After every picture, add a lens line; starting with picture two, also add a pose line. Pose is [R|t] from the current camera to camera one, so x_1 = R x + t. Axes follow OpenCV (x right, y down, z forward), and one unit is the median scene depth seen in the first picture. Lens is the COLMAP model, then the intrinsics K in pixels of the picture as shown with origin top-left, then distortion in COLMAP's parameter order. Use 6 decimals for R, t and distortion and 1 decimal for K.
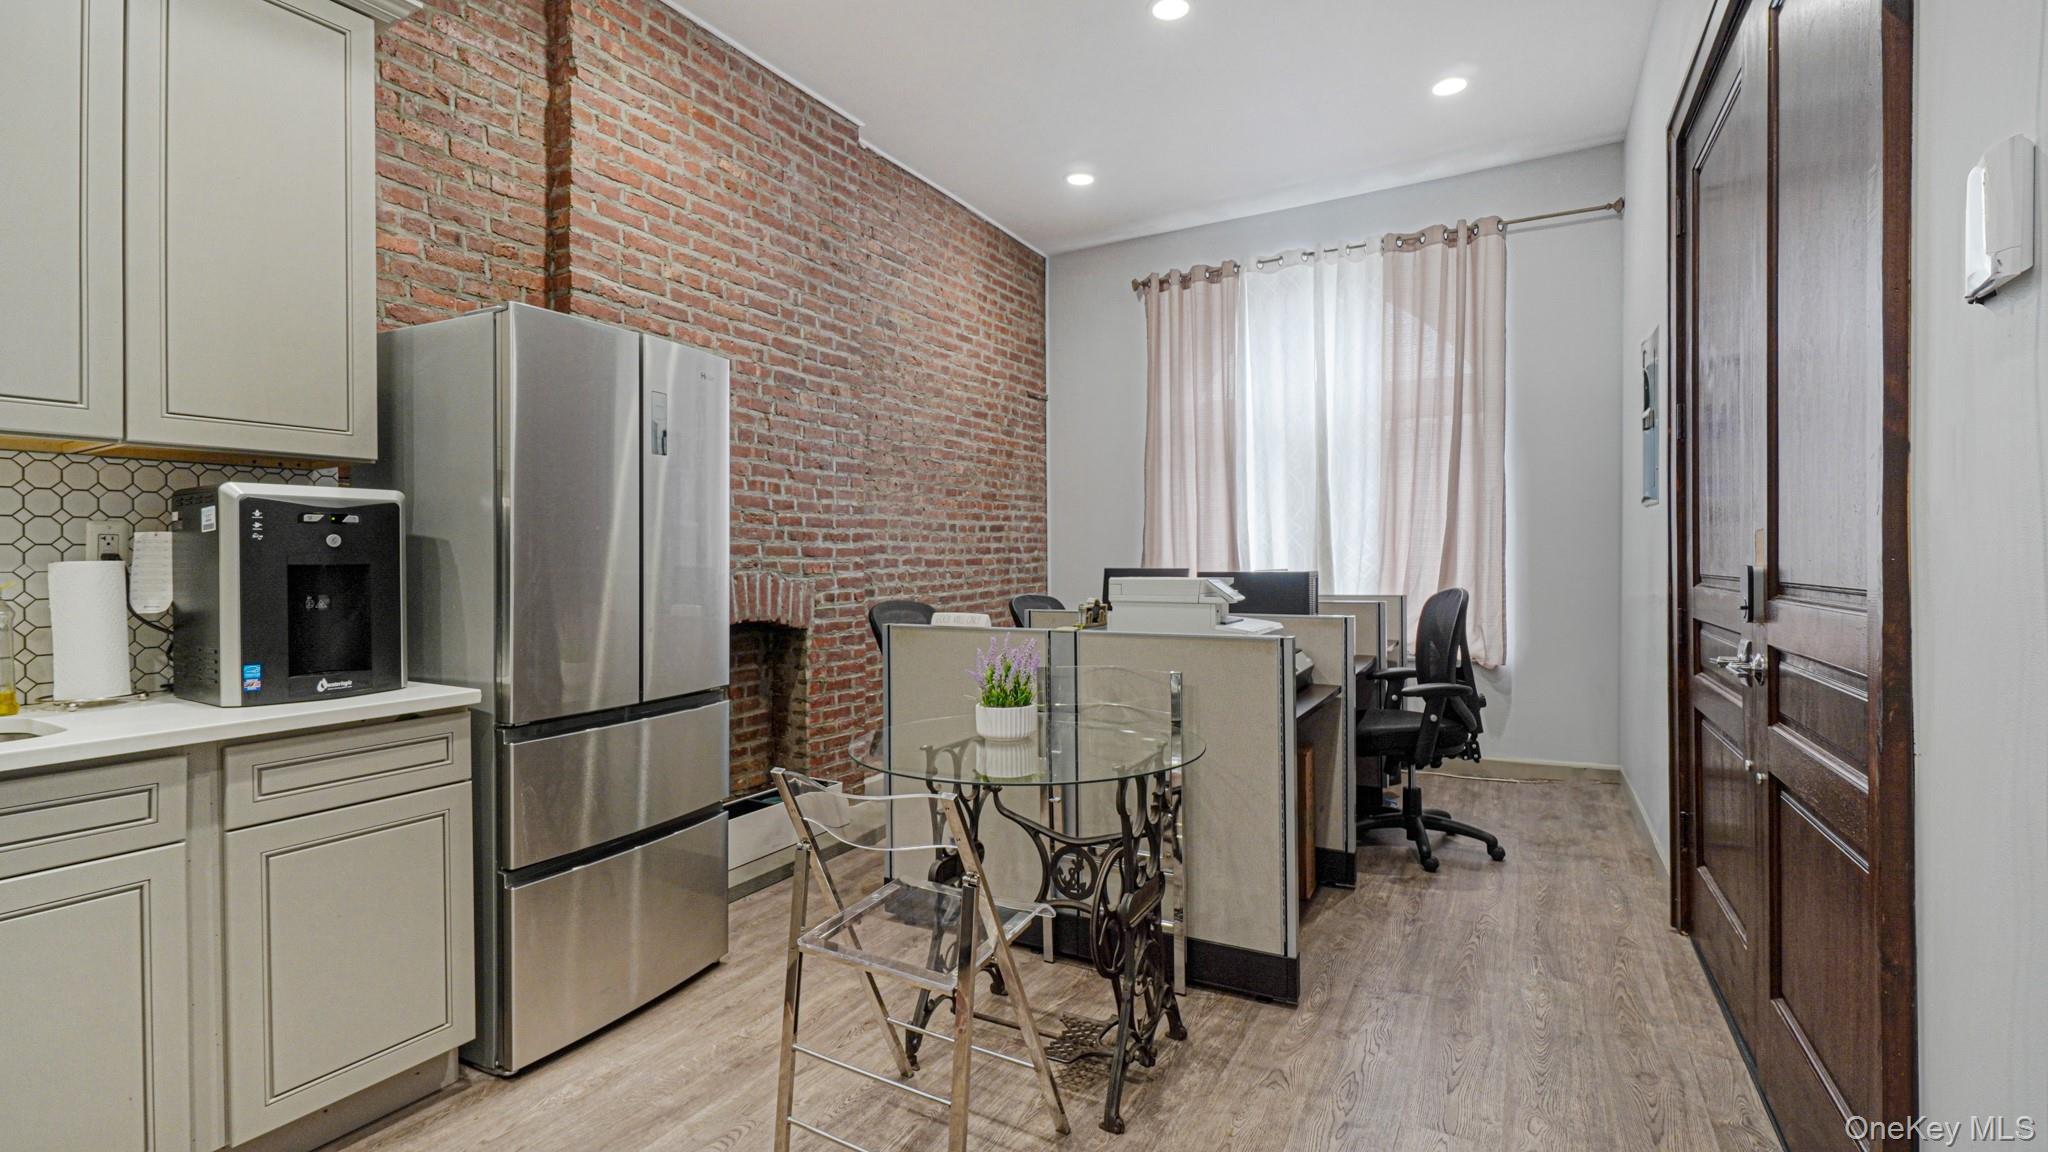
lens RADIAL K [[893.6, 0, 1024.6], [0, 893.6, 564.0], [0, 0, 1]] dist [-0.001423, -0.000090]
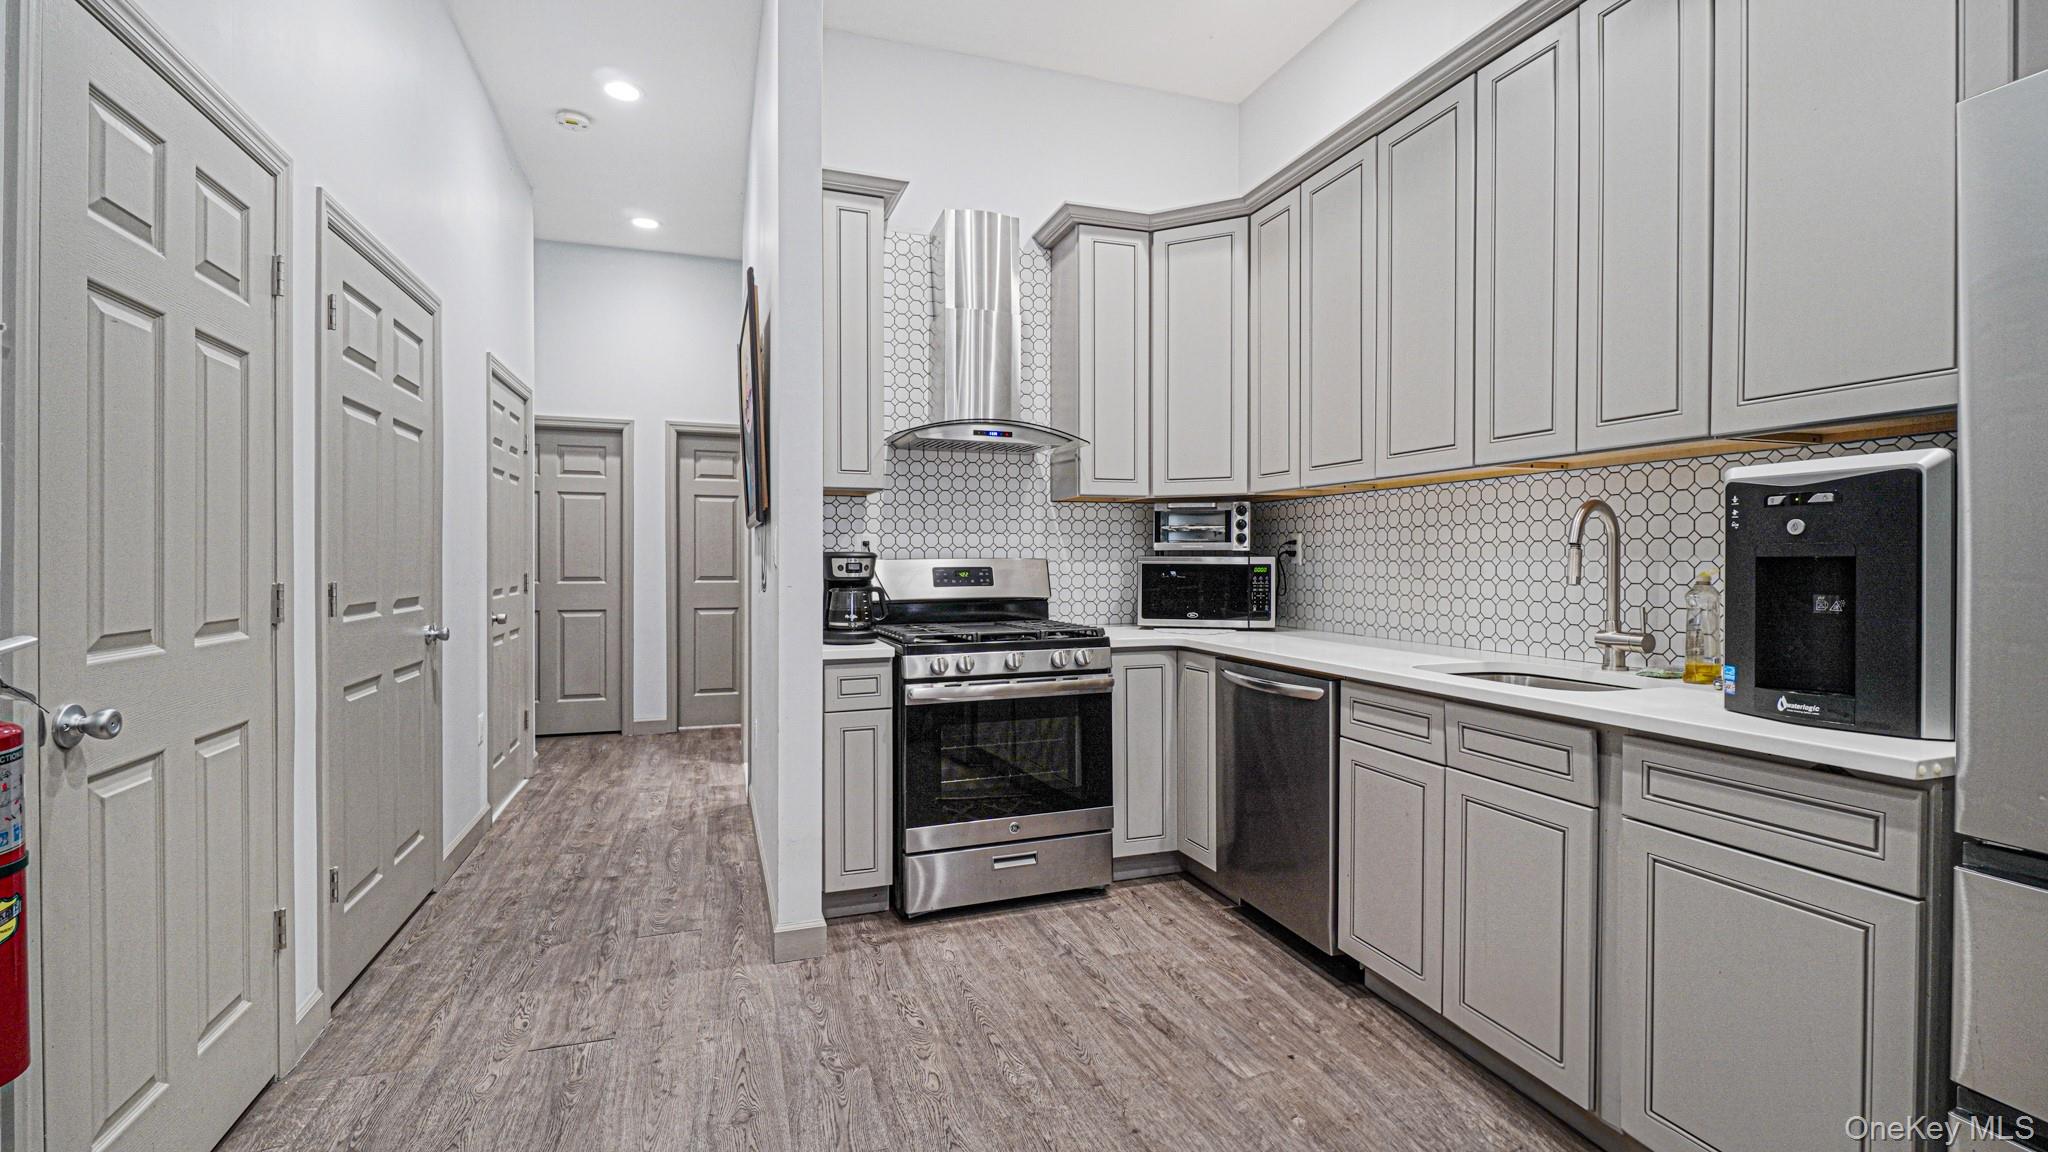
lens RADIAL K [[893.6, 0, 1026.7], [0, 893.6, 562.7], [0, 0, 1]] dist [-0.001423, -0.000090]
pose [[-0.662813, 0.007934, -0.748743, 0.287234], [-0.005397, 0.999867, 0.015373, -0.002753], [0.748765, 0.014231, -0.662682, 1.026493]]
